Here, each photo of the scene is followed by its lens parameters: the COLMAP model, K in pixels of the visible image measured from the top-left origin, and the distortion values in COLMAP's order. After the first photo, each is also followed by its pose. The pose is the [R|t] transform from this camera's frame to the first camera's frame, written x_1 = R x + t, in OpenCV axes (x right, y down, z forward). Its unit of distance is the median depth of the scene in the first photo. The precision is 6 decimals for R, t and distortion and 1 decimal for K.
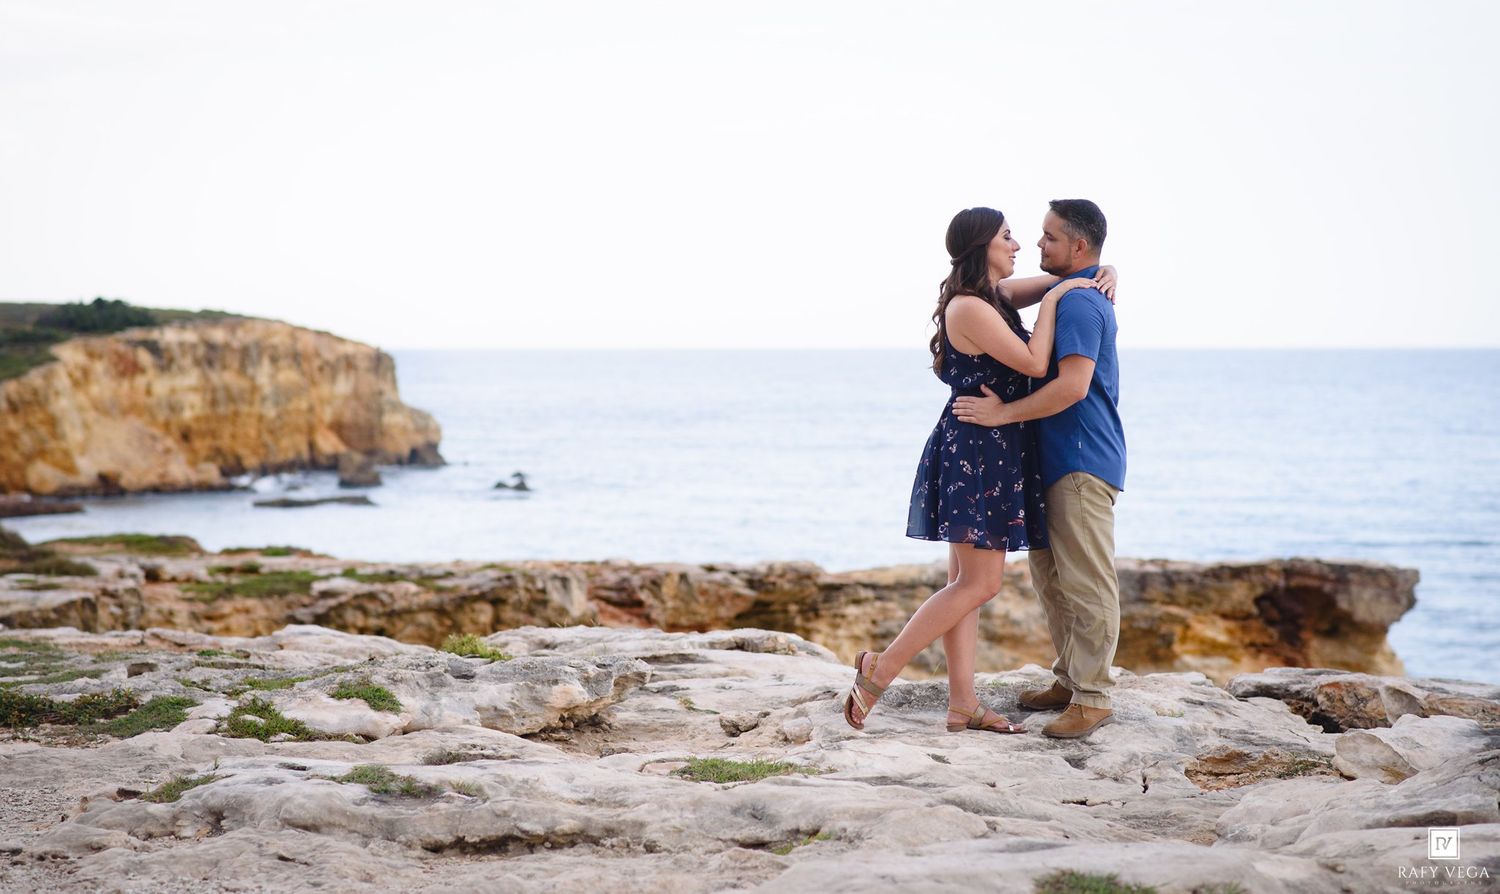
lens RADIAL K [[4003.8, 0, 750.0], [0, 4003.8, 447.0], [0, 0, 1]] dist [0.038202, 0.433237]
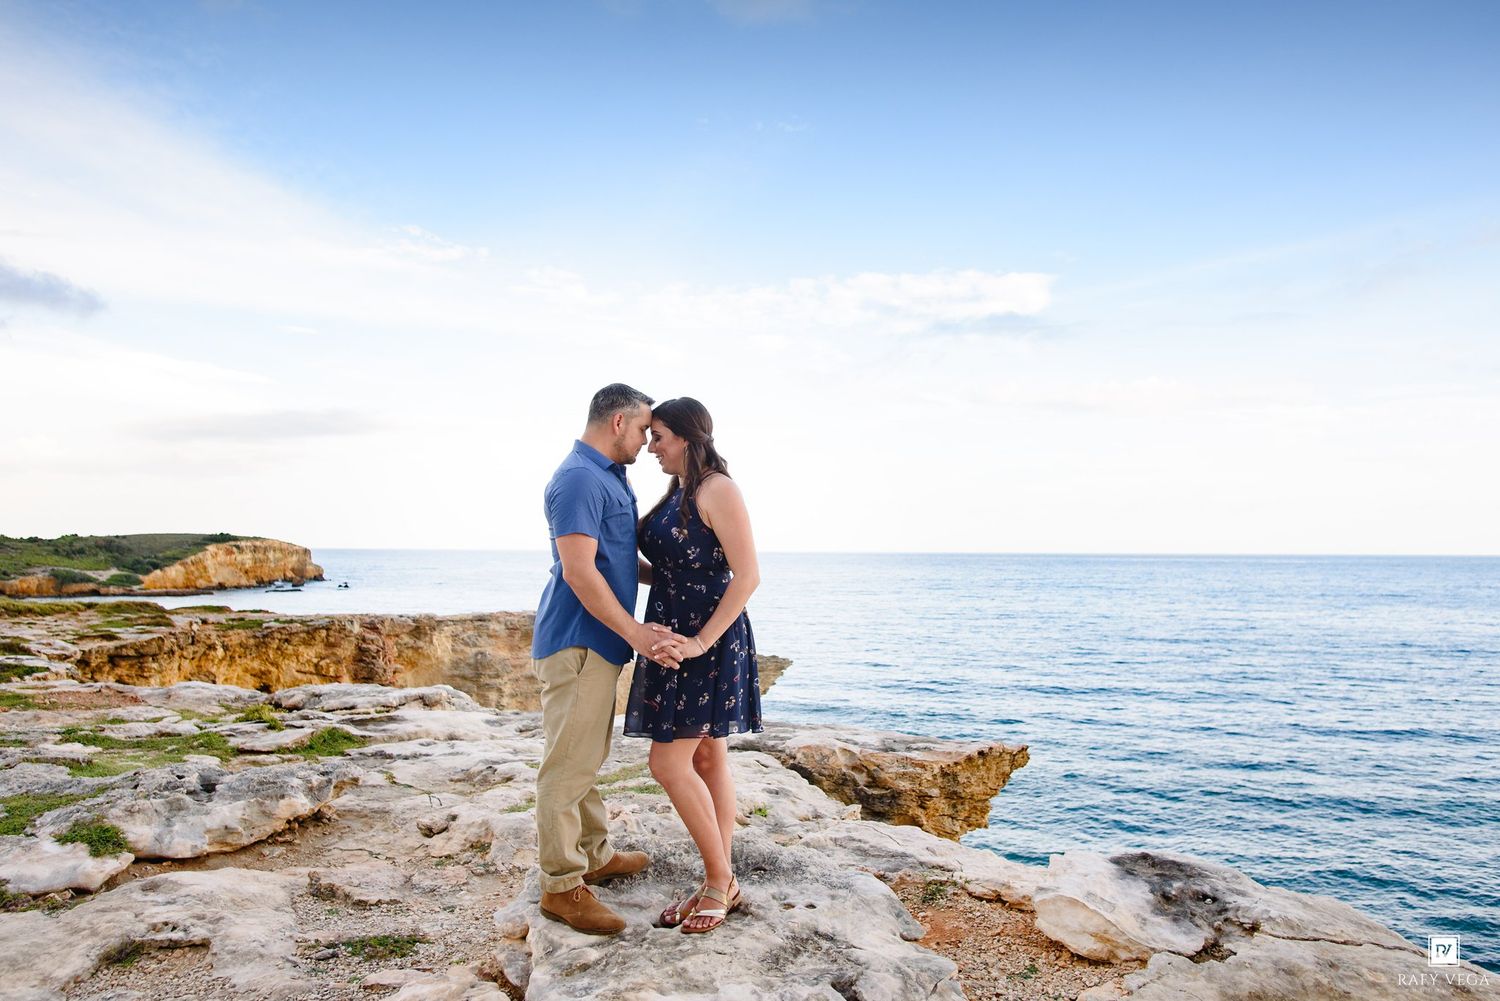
lens RADIAL K [[1004.8, 0, 748.1], [0, 1004.8, 459.5], [0, 0, 1]] dist [-0.044668, 0.033610]
pose [[0.948474, 0.034844, 0.314933, -0.002749], [0.001434, 0.993453, -0.114234, -0.002786], [-0.316852, 0.108800, 0.942214, 0.155294]]
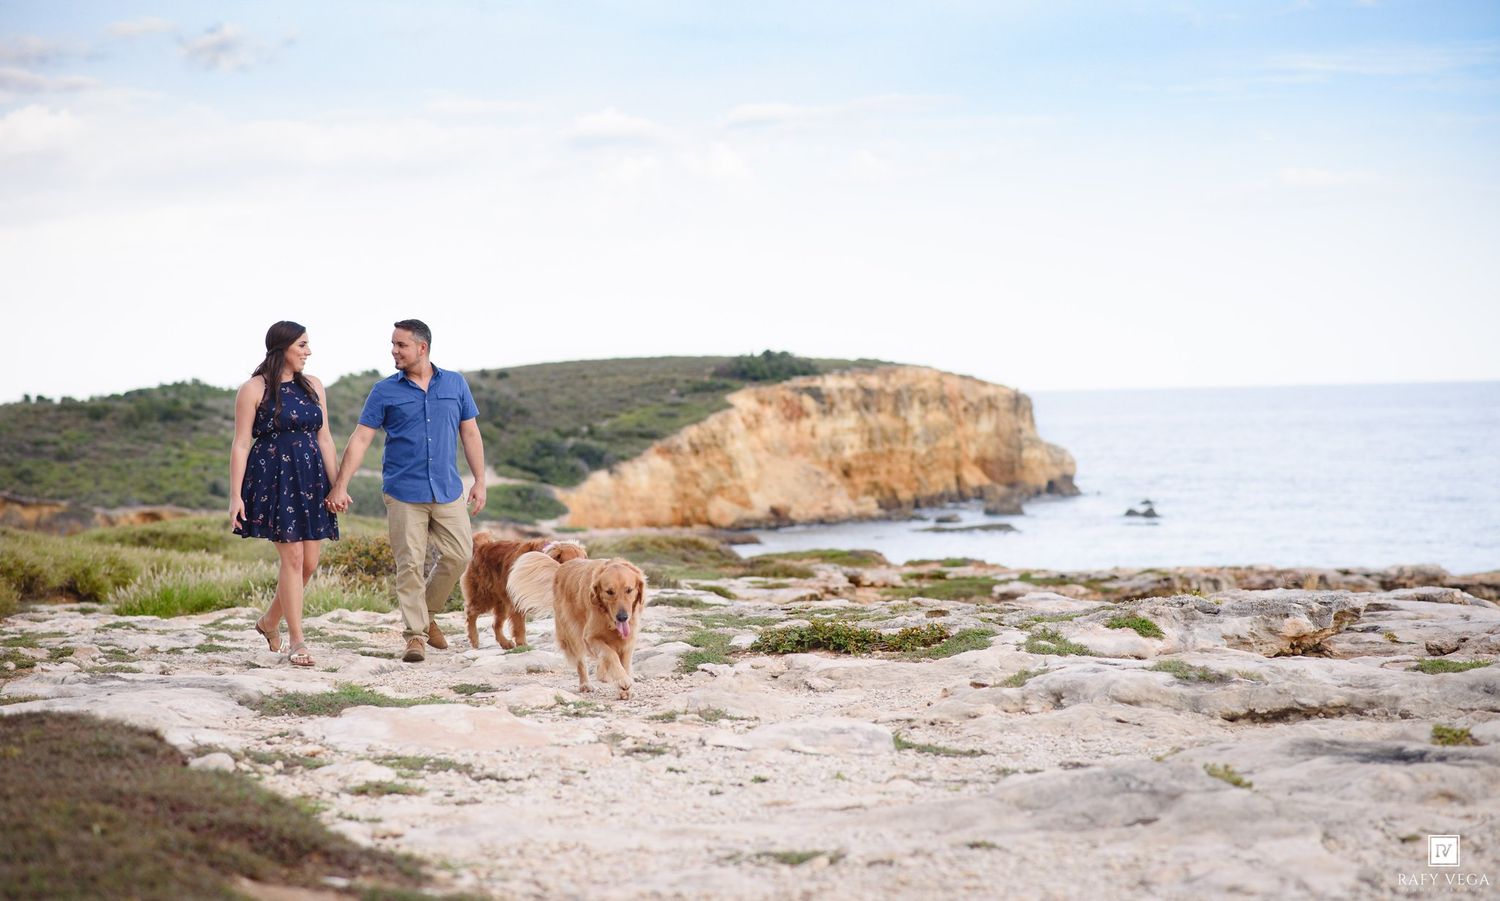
lens RADIAL K [[3641.6, 0, 750.0], [0, 3641.6, 450.5], [0, 0, 1]] dist [0.096120, 0.153889]
pose [[0.986221, -0.019015, -0.164337, -0.006293], [0.017664, 0.999797, -0.009678, 0.003926], [0.164488, 0.006642, 0.986357, -0.030122]]
